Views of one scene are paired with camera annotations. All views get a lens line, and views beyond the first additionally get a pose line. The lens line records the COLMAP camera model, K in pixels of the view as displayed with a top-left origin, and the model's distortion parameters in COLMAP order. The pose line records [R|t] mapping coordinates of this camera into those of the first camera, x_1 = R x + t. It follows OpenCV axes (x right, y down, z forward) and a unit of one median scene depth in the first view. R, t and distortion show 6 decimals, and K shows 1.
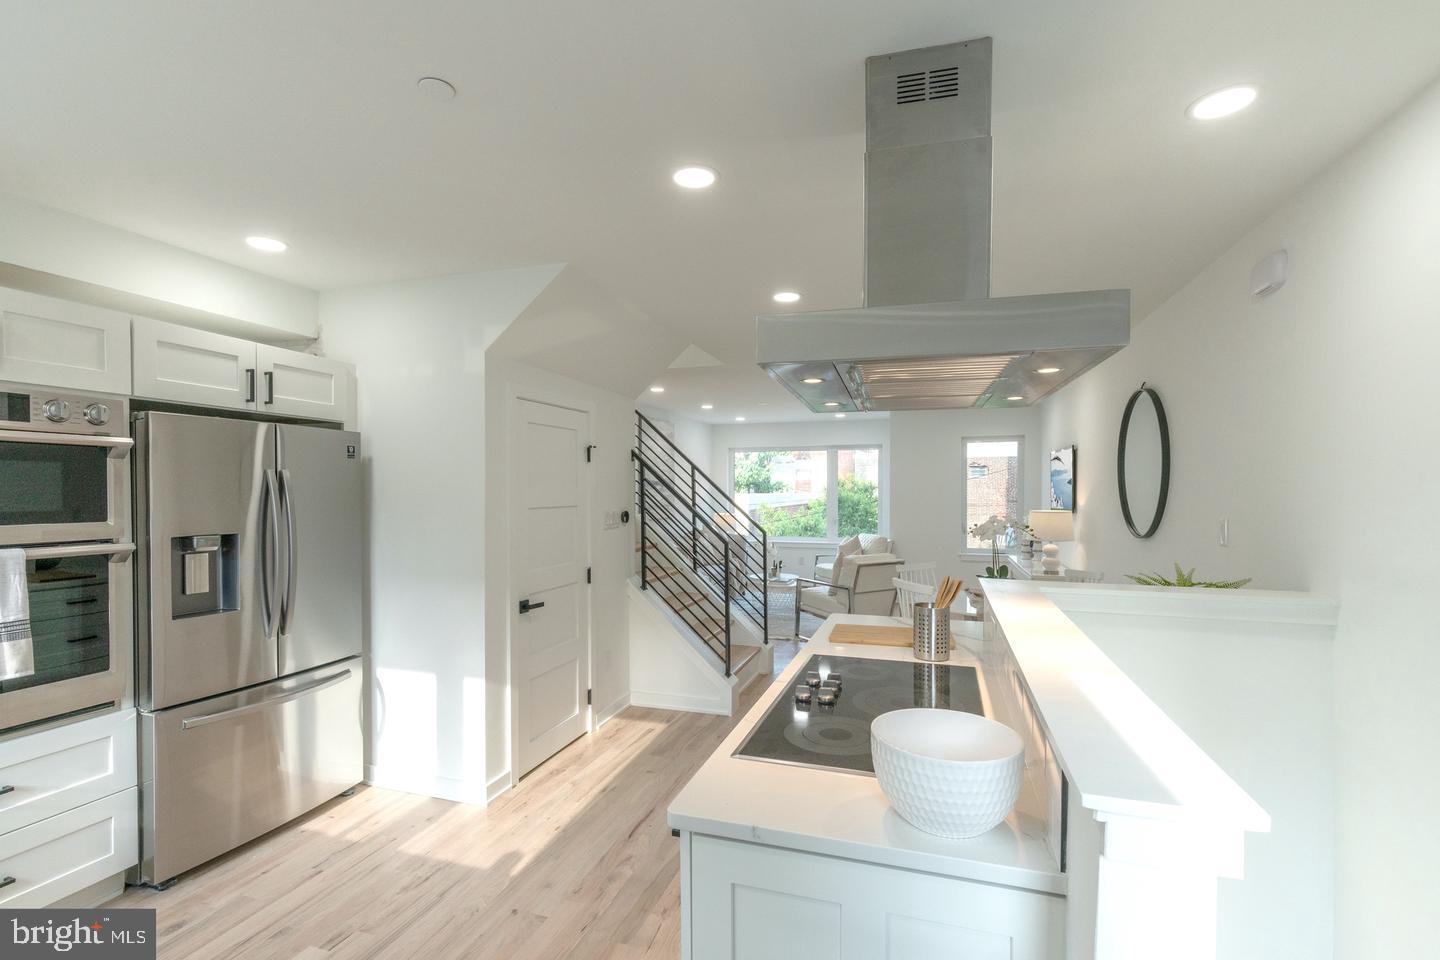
lens RADIAL K [[662.8, 0, 736.4], [0, 662.8, 493.4], [0, 0, 1]] dist [-0.000187, 0.000497]
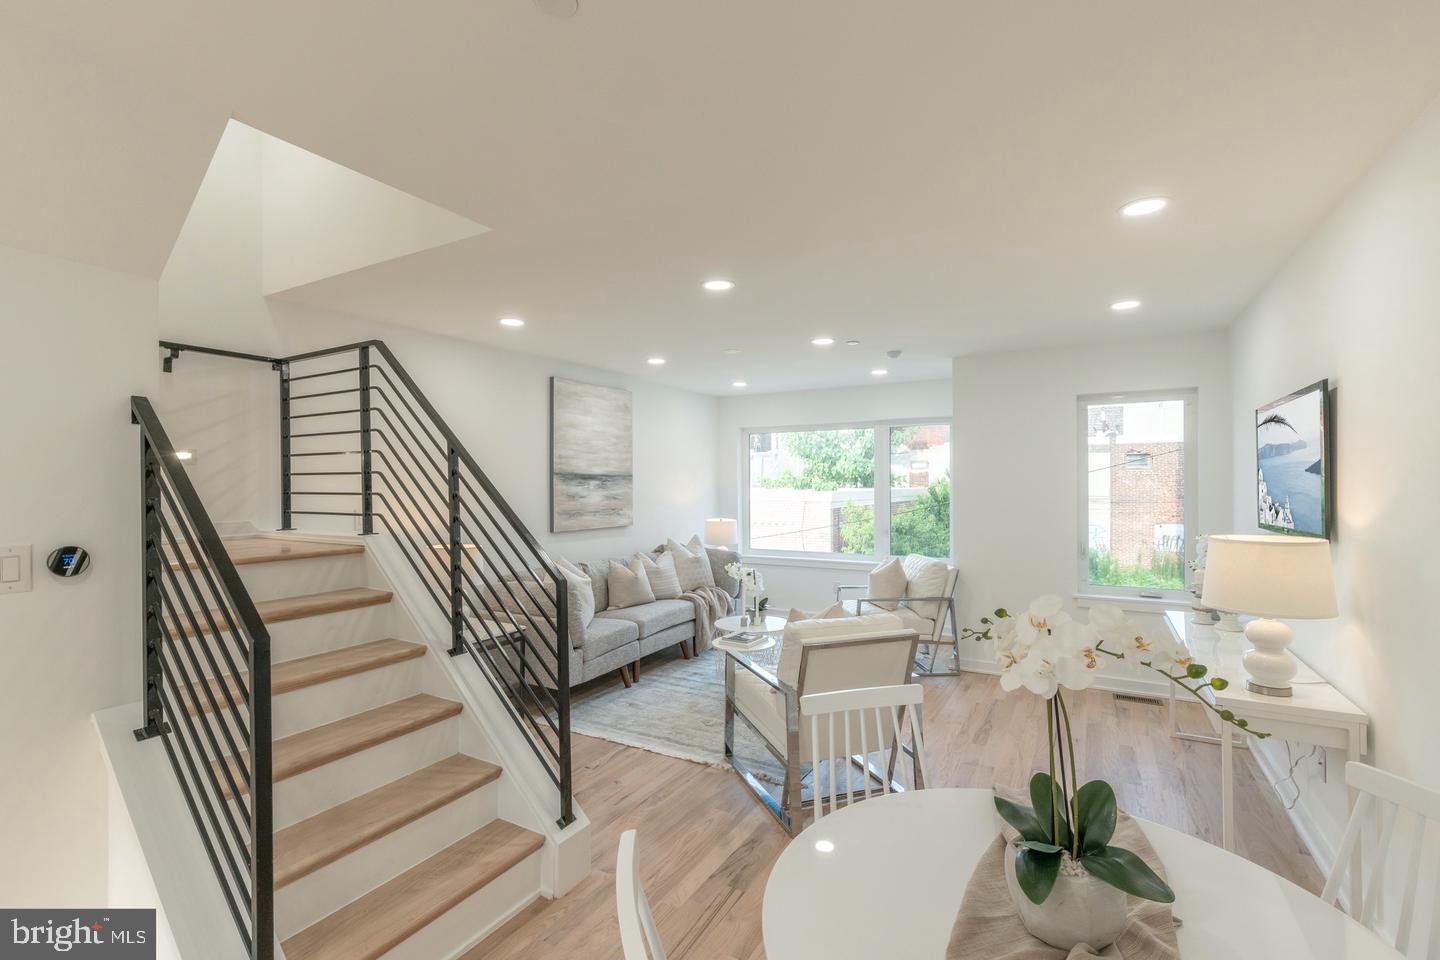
lens RADIAL K [[630.9, 0, 753.1], [0, 630.9, 482.7], [0, 0, 1]] dist [0.011917, 0.000055]
pose [[0.978837, -0.003495, -0.204613, 0.469962], [0.002130, 0.999974, -0.006889, -0.012729], [0.204632, 0.006308, 0.978819, 1.061398]]
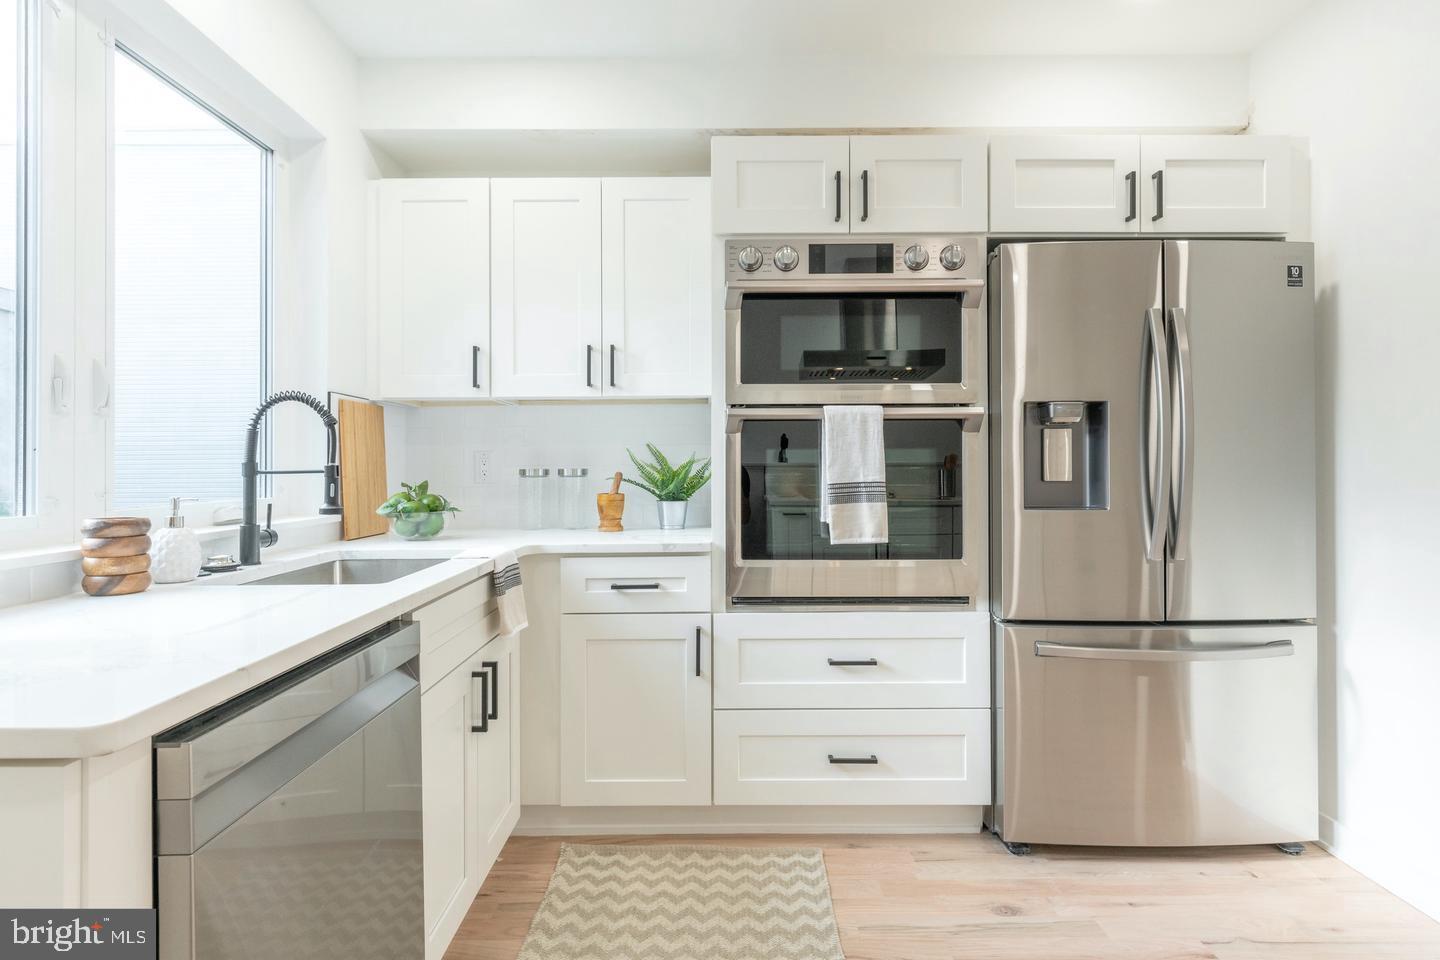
lens RADIAL K [[722.7, 0, 719.3], [0, 722.7, 470.1], [0, 0, 1]] dist [-0.004238, -0.000598]
pose [[0.298360, -0.002705, -0.954450, -0.127297], [-0.003861, 0.999984, -0.004041, 0.123577], [0.954446, 0.004891, 0.298345, 0.336326]]
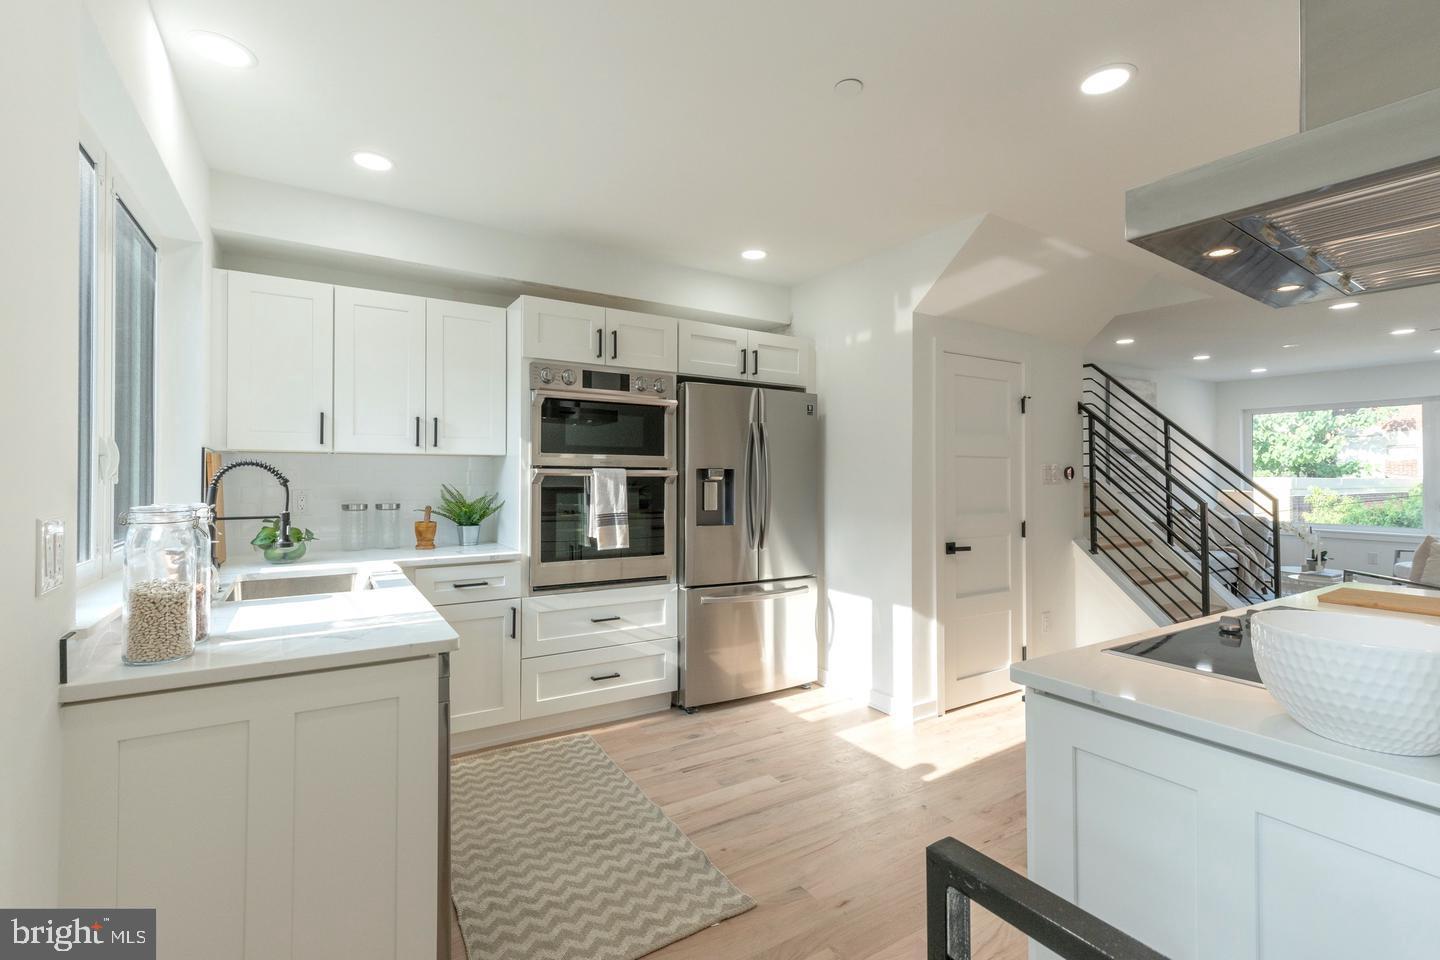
lens RADIAL K [[668.4, 0, 716.7], [0, 668.4, 468.0], [0, 0, 1]] dist [0.002609, 0.000570]
pose [[0.759398, -0.006158, -0.650598, 0.102412], [-0.009261, 0.999752, -0.020272, 0.077223], [0.650561, 0.021420, 0.759152, -0.060280]]
